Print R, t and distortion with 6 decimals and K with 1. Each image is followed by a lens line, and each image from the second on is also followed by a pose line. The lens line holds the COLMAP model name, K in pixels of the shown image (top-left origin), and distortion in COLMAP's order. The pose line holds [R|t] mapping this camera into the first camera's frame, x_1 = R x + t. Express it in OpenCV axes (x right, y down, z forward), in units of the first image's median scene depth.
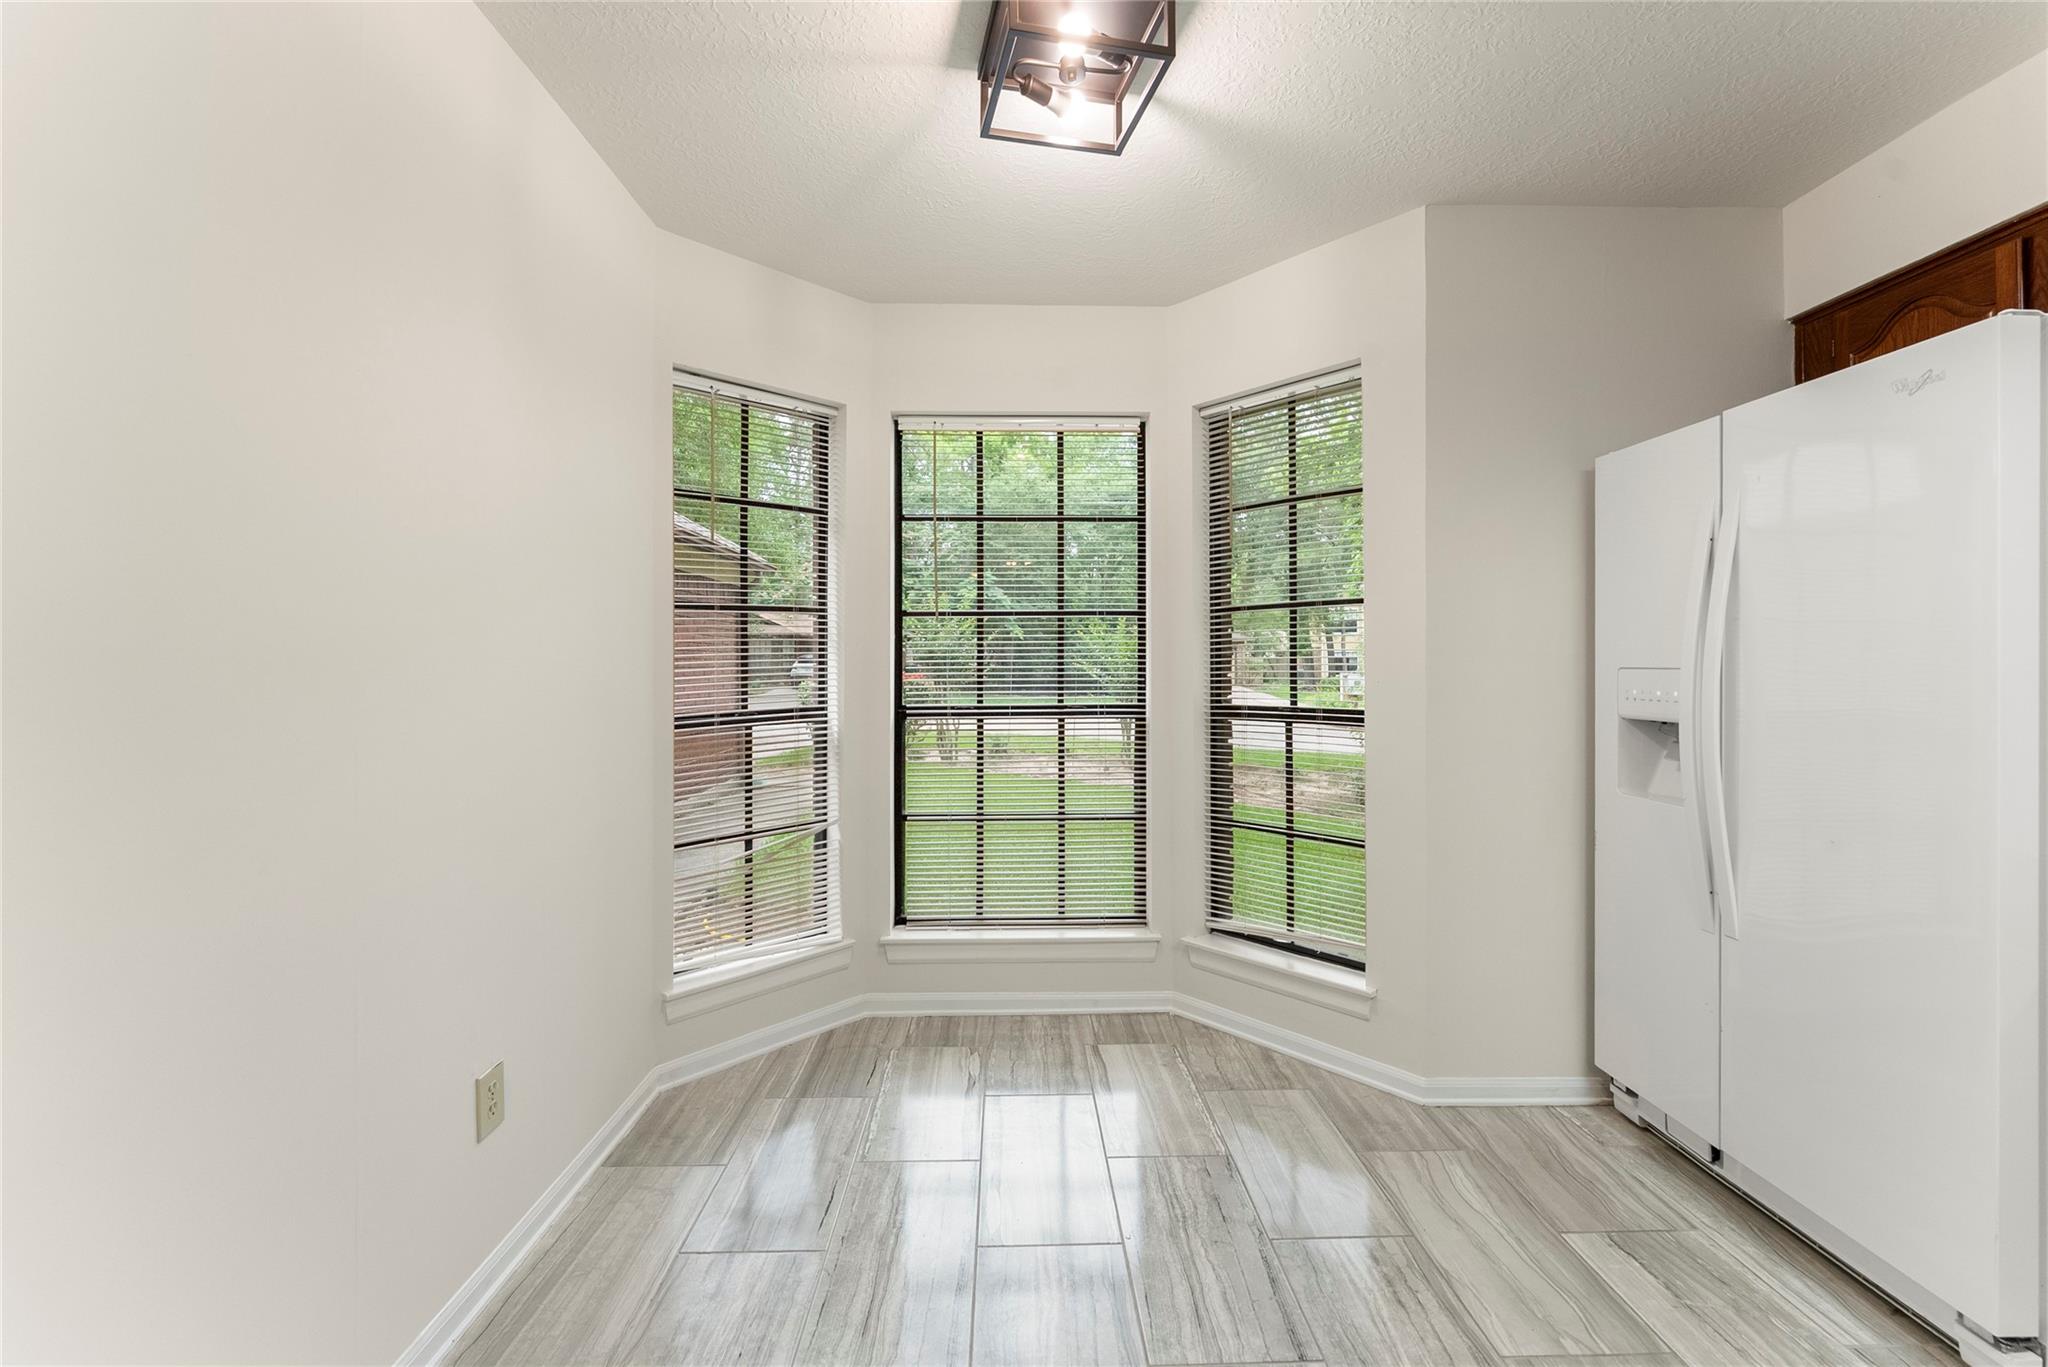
lens RADIAL K [[829.8, 0, 1029.3], [0, 829.8, 660.4], [0, 0, 1]] dist [-0.002859, 0.000864]
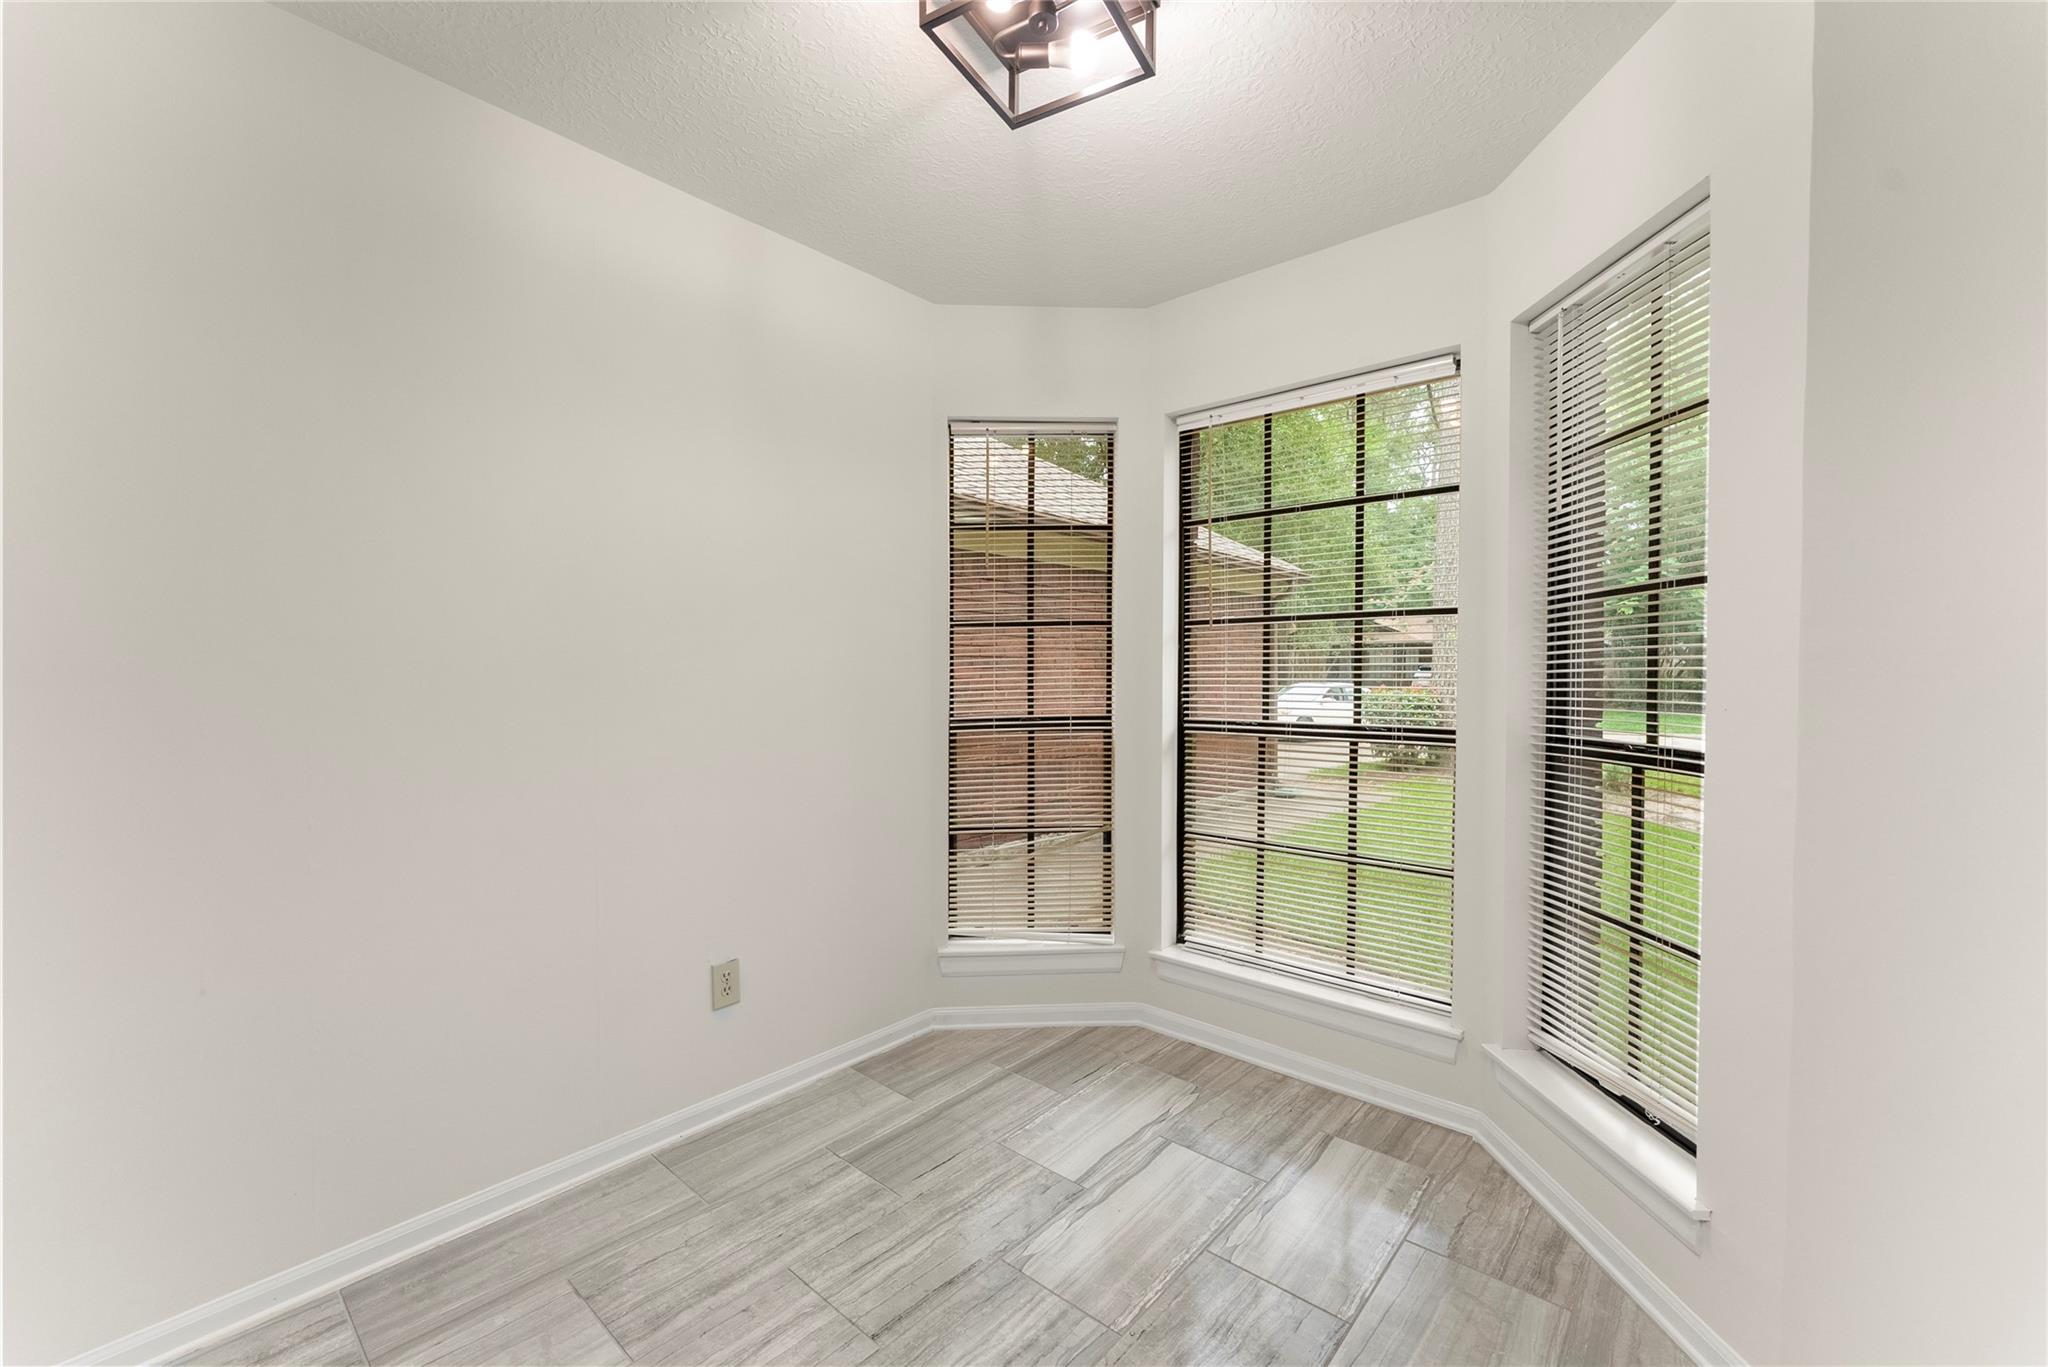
lens RADIAL K [[829.8, 0, 1052.7], [0, 829.8, 687.4], [0, 0, 1]] dist [-0.002859, 0.000864]
pose [[0.740780, 0.016960, -0.671534, 0.426042], [-0.002072, 0.999734, 0.022964, -0.003802], [0.671745, -0.015620, 0.740618, 0.205834]]
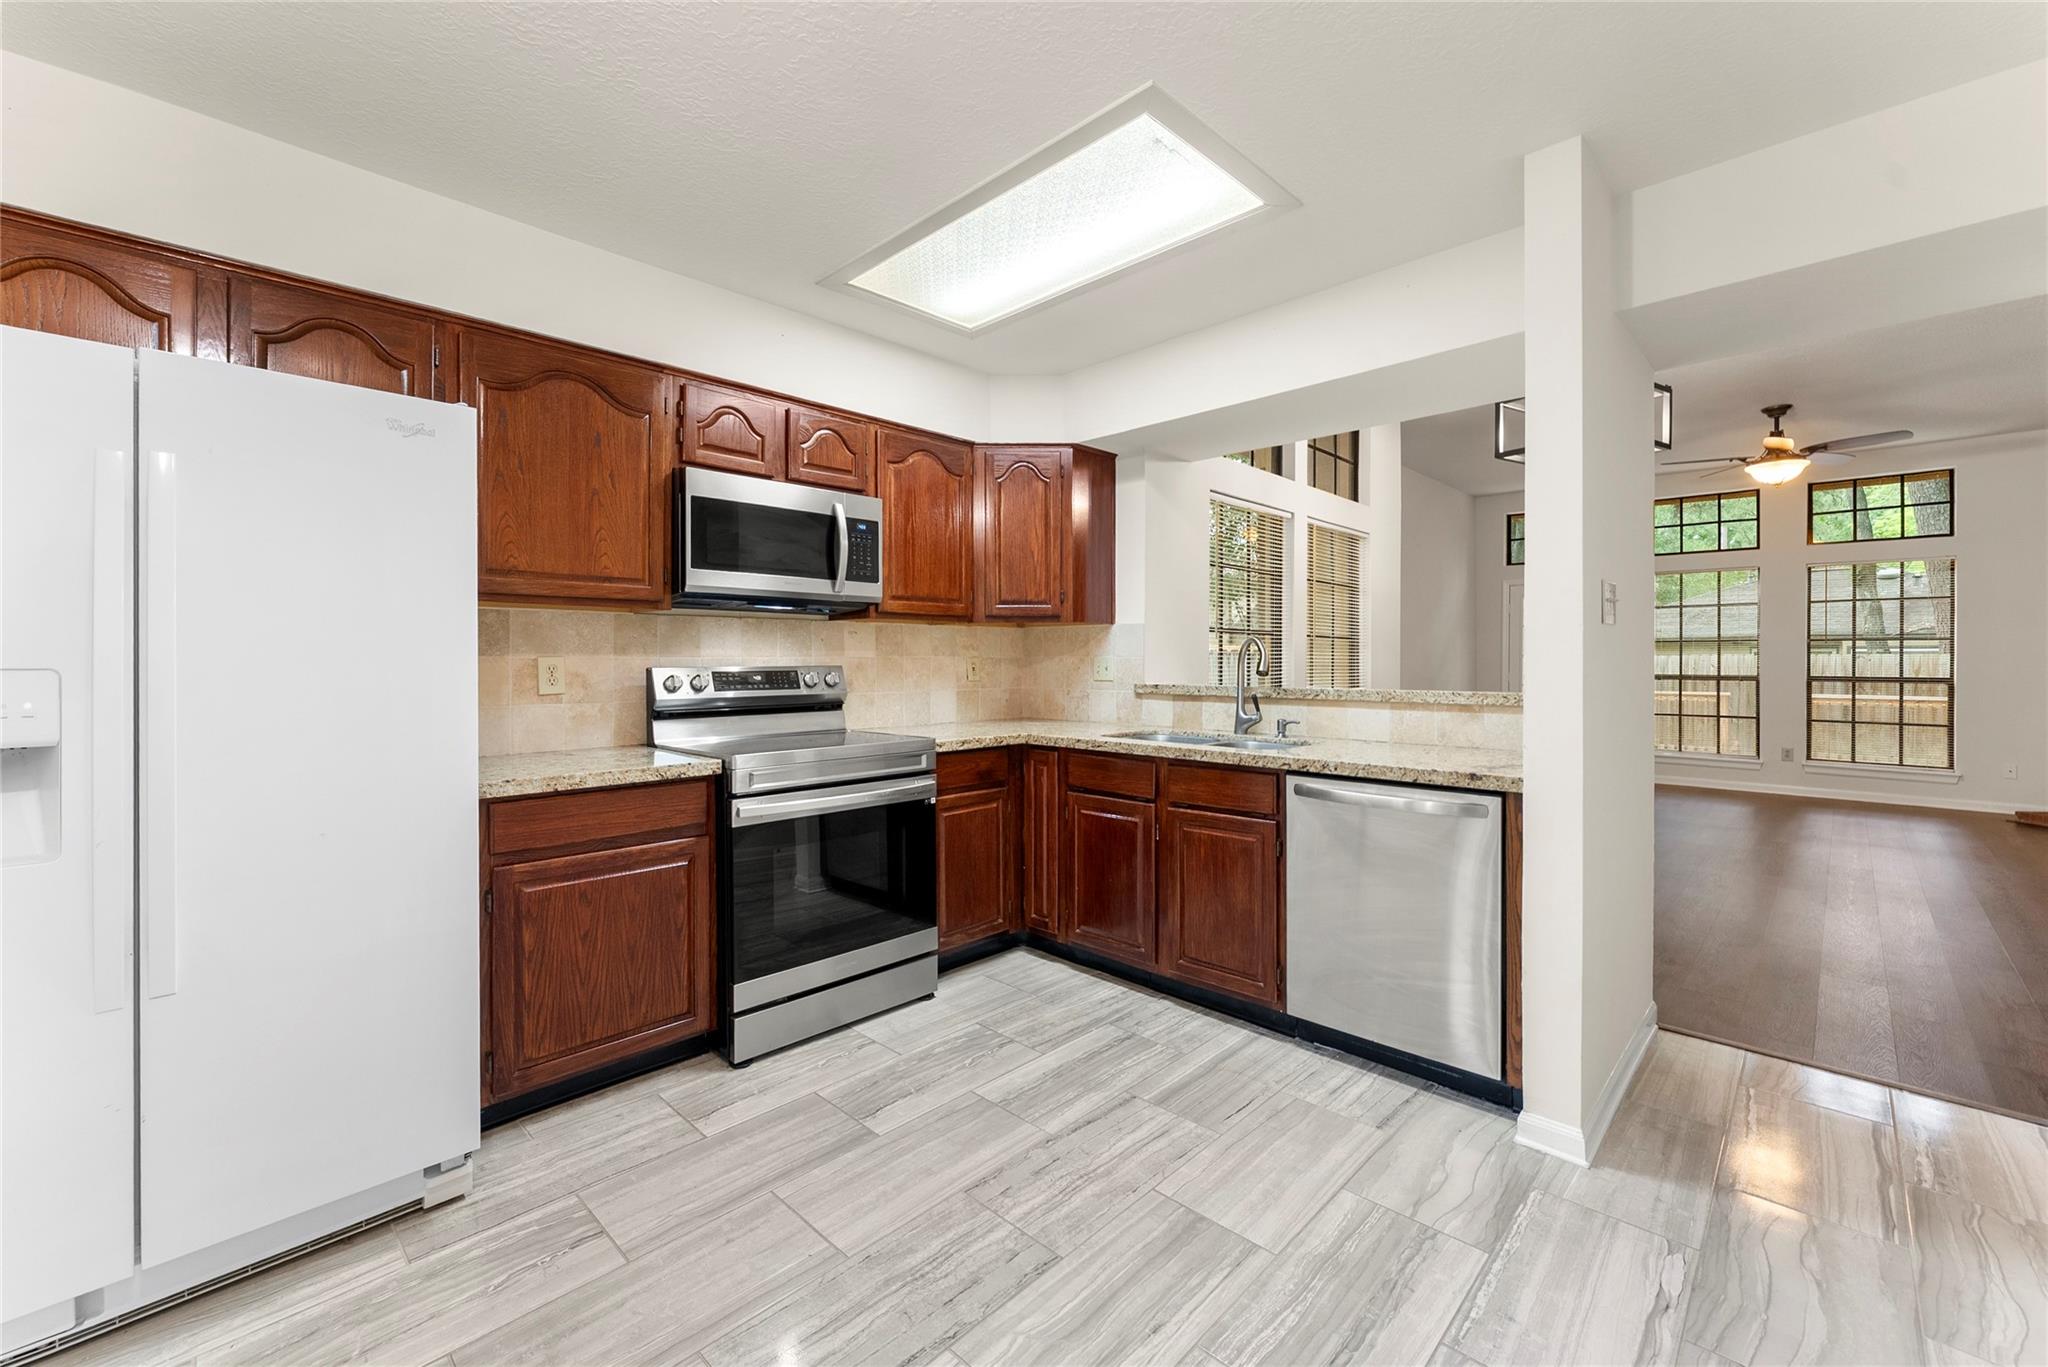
lens RADIAL K [[829.8, 0, 1022.7], [0, 829.8, 662.0], [0, 0, 1]] dist [-0.002859, 0.000864]
pose [[-0.700291, -0.000216, 0.713857, -0.232315], [-0.001858, 0.999997, -0.001520, 0.002209], [-0.713855, -0.002391, -0.700290, 0.671092]]
